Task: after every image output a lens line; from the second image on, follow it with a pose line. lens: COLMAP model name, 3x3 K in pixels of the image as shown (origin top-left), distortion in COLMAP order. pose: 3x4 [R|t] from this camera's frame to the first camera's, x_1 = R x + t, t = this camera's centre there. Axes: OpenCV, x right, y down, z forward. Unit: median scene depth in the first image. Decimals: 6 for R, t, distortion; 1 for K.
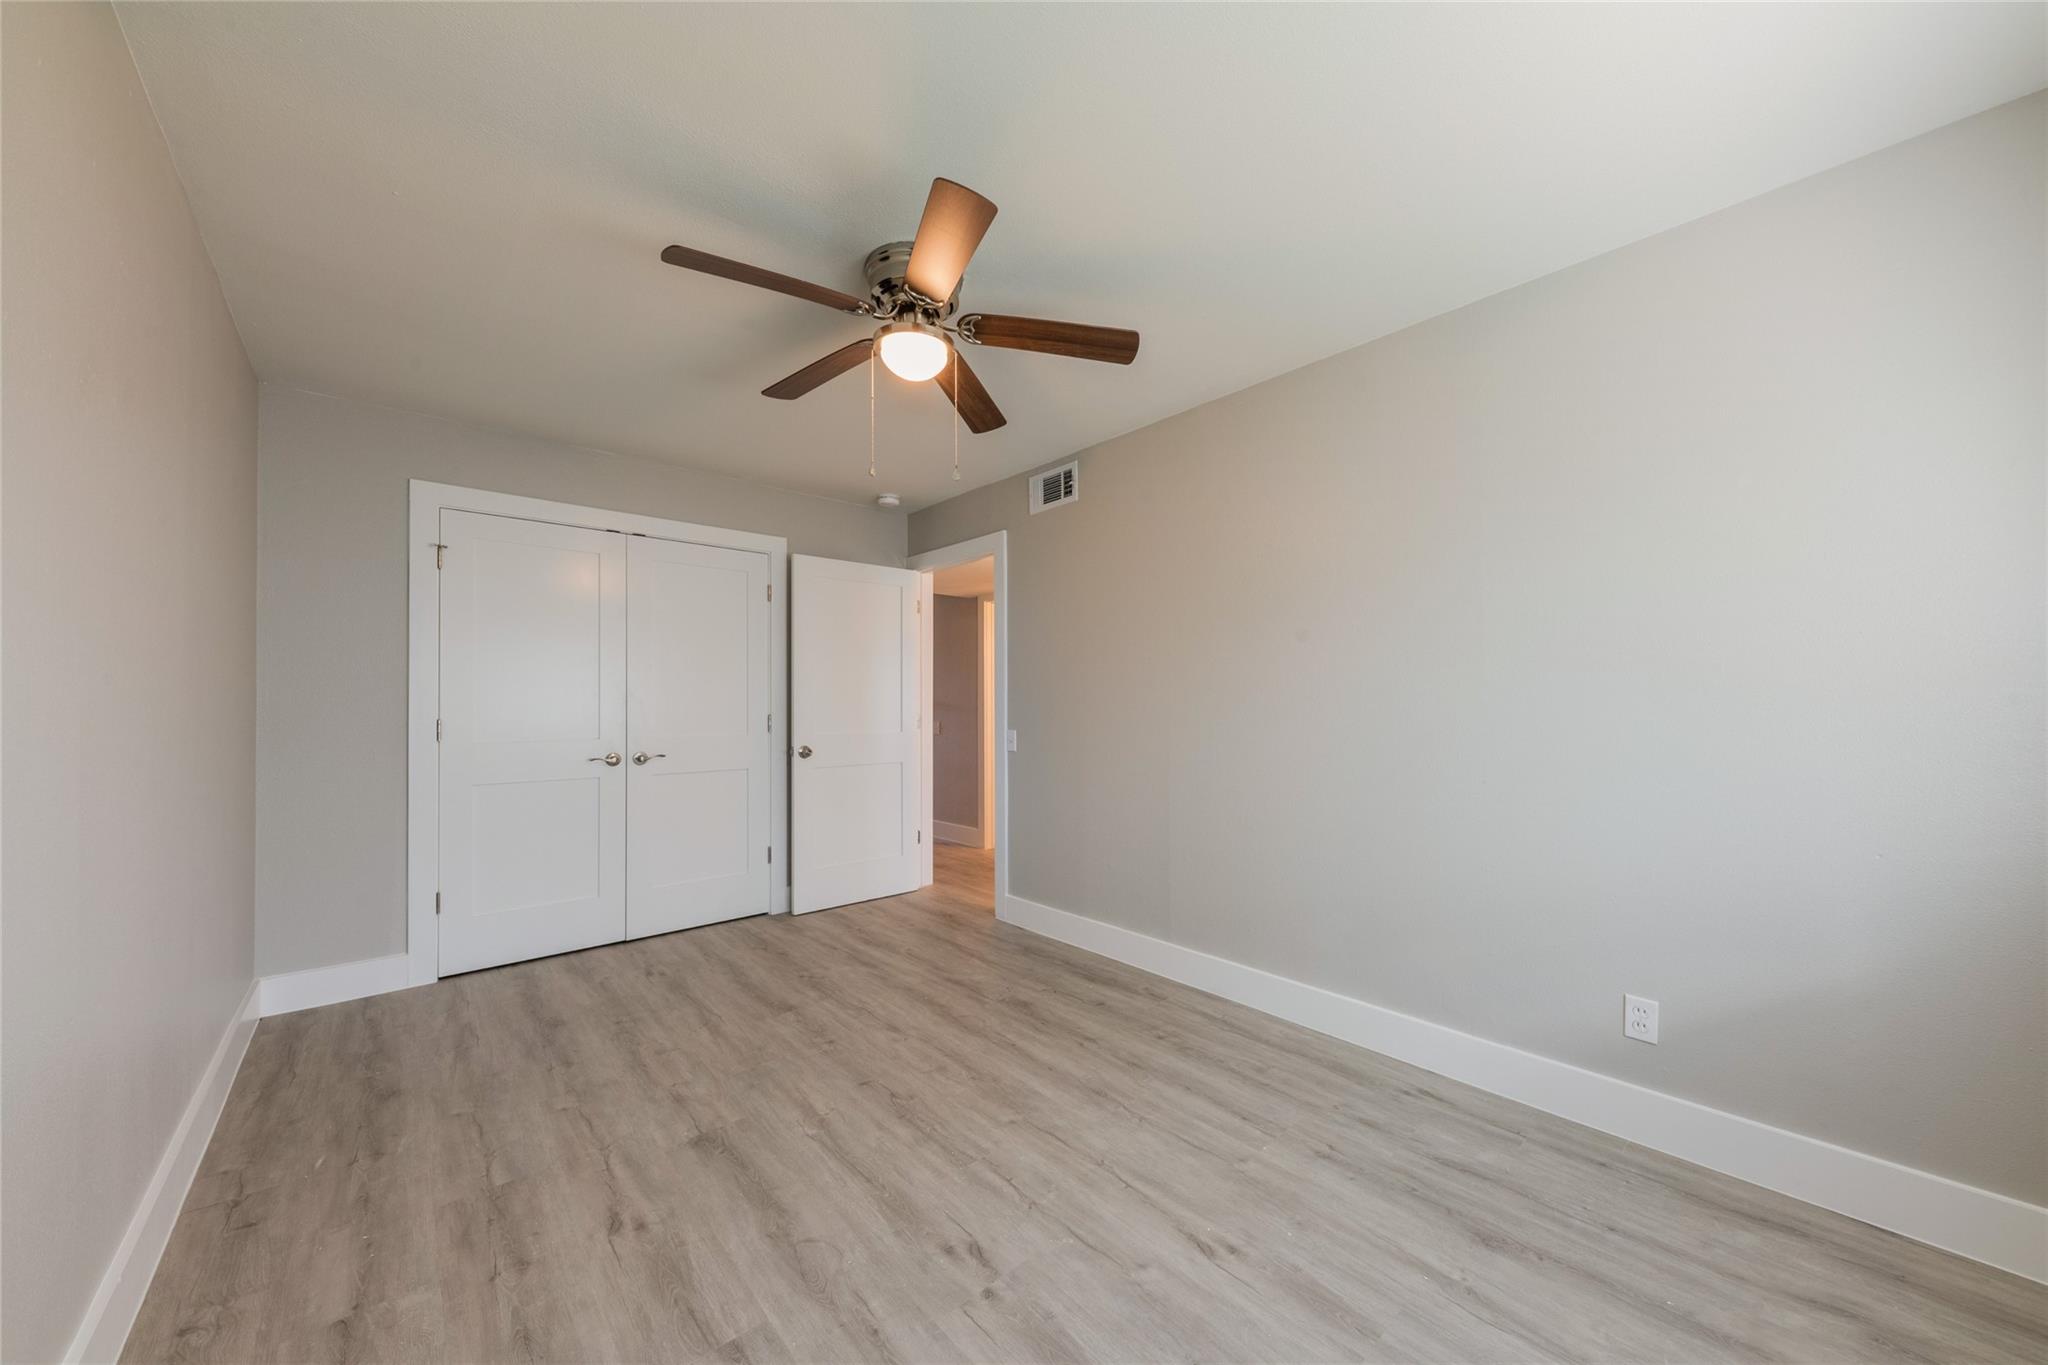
lens RADIAL K [[720.6, 0, 1032.7], [0, 720.6, 686.7], [0, 0, 1]] dist [0.017169, -0.007609]
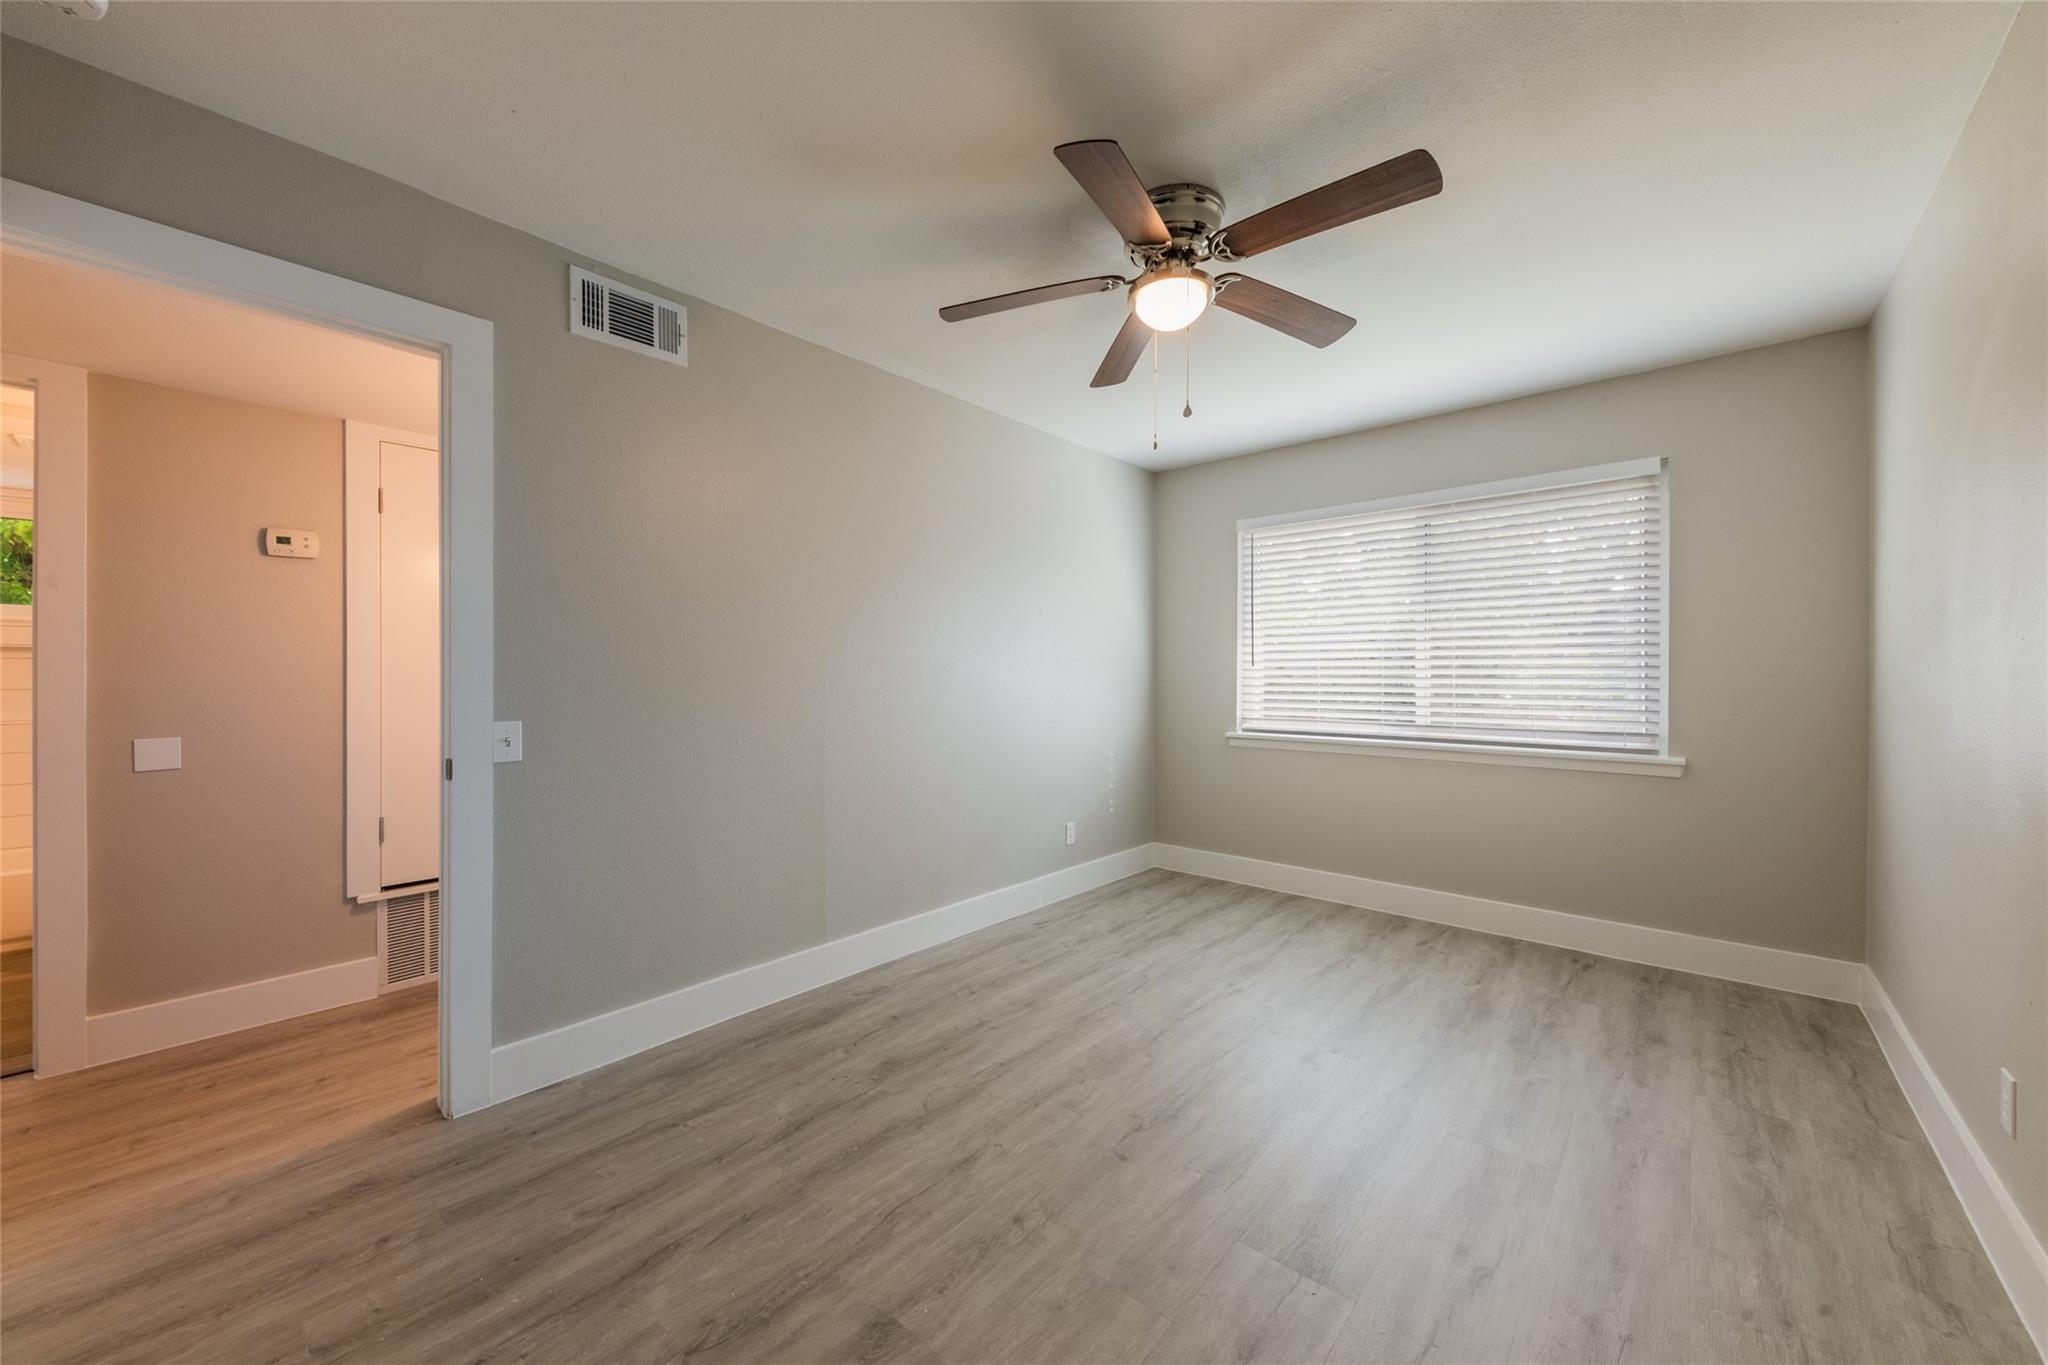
lens RADIAL K [[755.3, 0, 989.0], [0, 755.3, 681.1], [0, 0, 1]] dist [0.017269, -0.009674]
pose [[-0.096583, -0.003511, 0.995319, -1.100577], [-0.021979, 0.999757, 0.001394, 0.036858], [-0.995082, -0.021741, -0.096637, 1.309706]]
